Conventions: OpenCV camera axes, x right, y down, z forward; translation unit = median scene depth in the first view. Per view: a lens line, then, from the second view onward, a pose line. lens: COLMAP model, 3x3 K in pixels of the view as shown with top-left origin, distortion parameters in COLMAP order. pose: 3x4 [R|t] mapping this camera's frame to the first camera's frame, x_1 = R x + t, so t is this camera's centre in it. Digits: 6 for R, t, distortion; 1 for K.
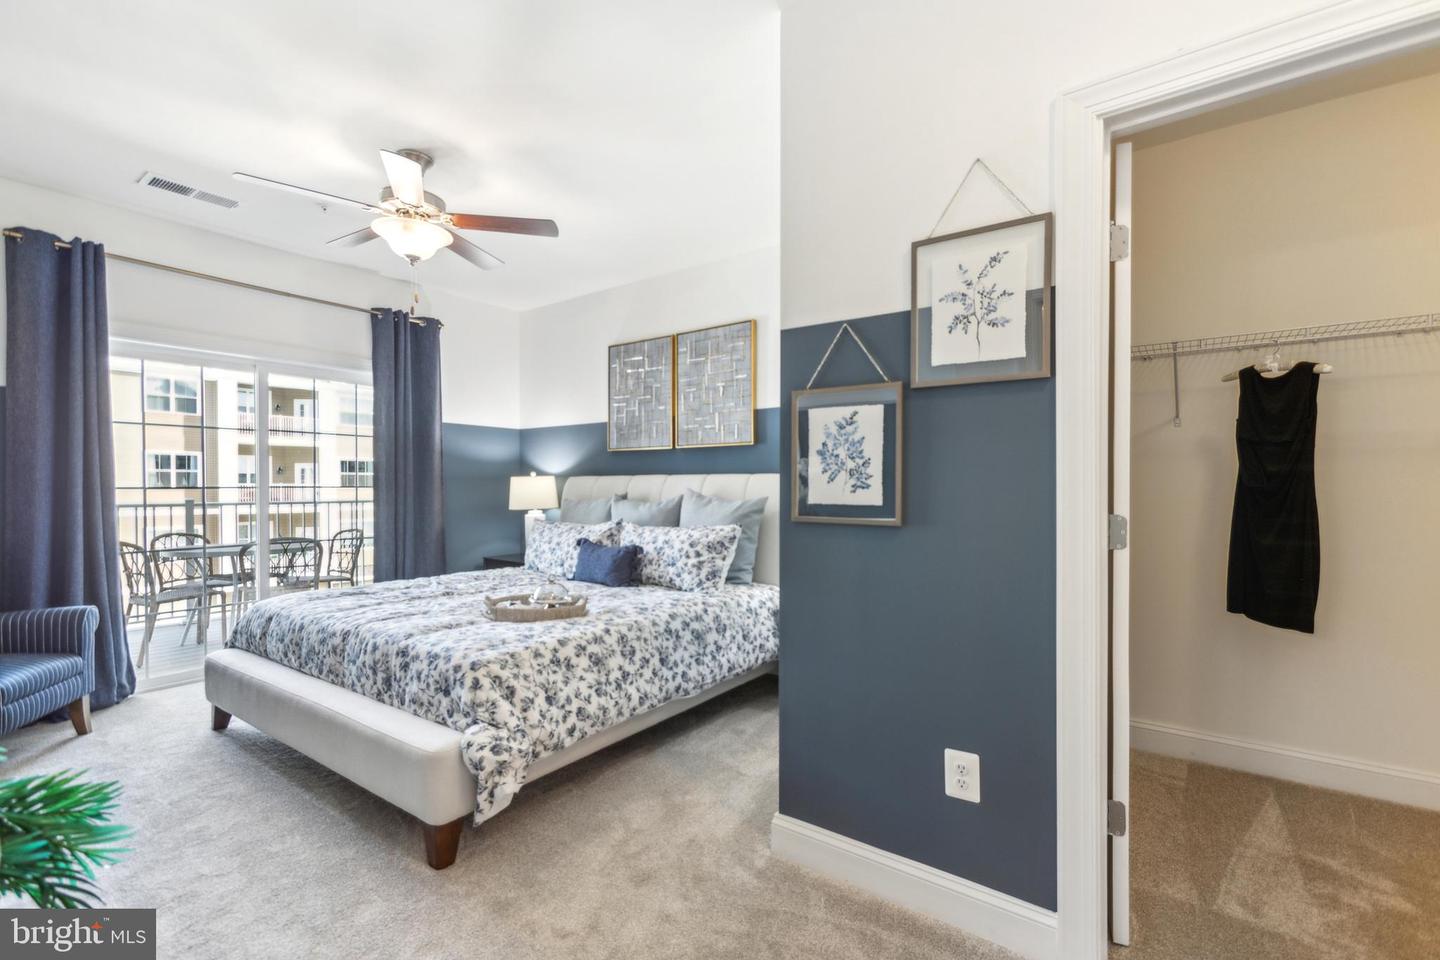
lens RADIAL K [[627.2, 0, 718.3], [0, 627.2, 485.6], [0, 0, 1]] dist [0.000080, 0.000016]
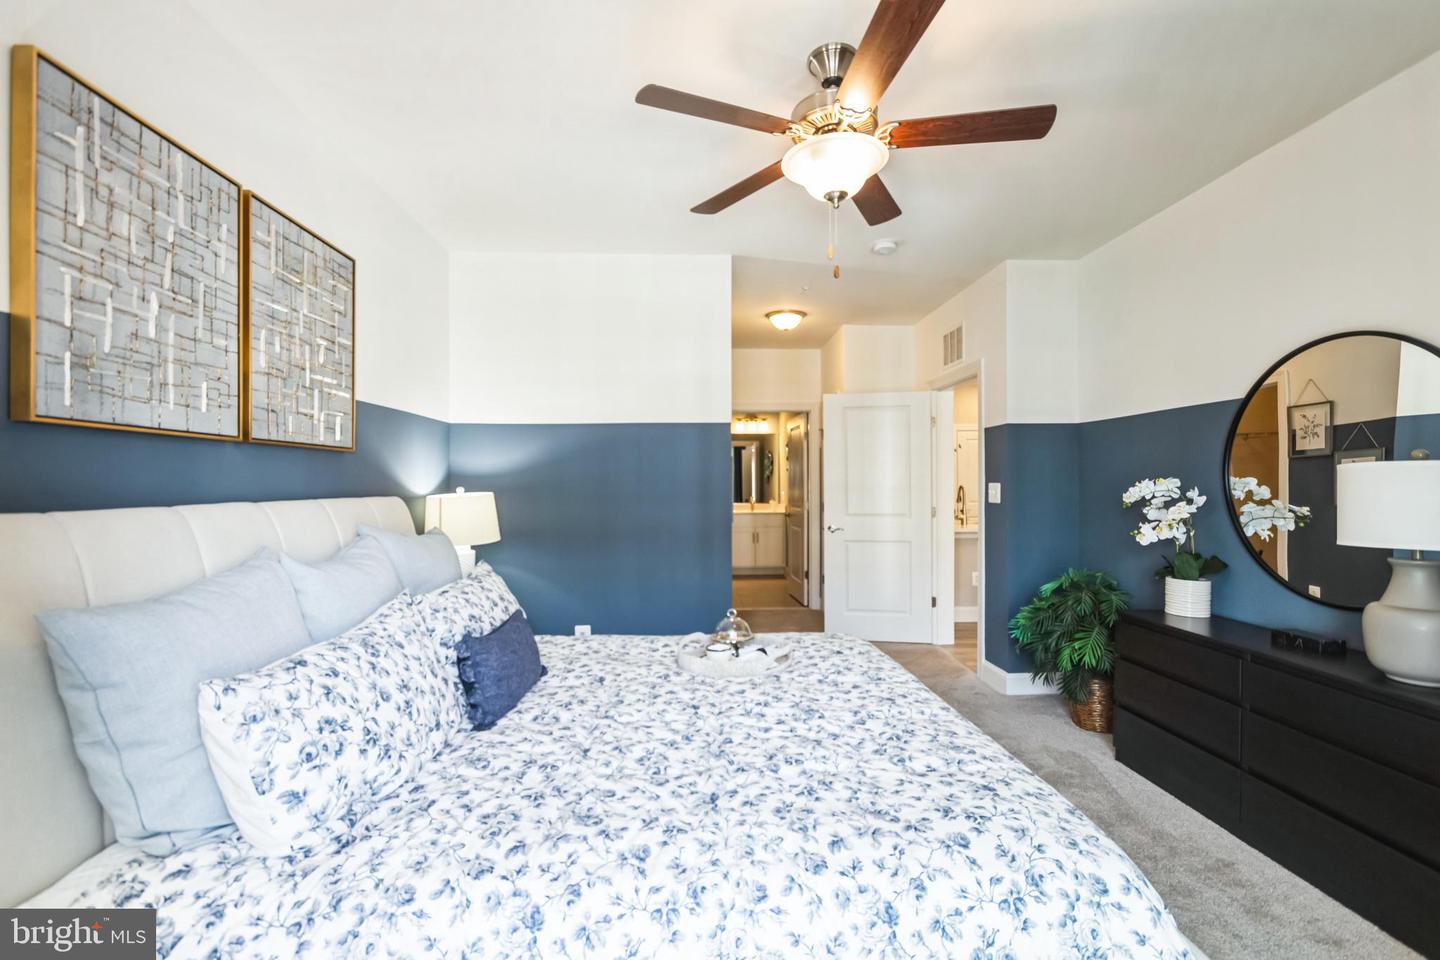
lens RADIAL K [[627.2, 0, 718.3], [0, 627.2, 485.6], [0, 0, 1]] dist [0.000080, 0.000016]
pose [[-0.629506, 0.003103, 0.776989, -0.634563], [0.002323, 0.999995, -0.002111, -0.027658], [-0.776992, 0.000476, -0.629510, 1.027009]]
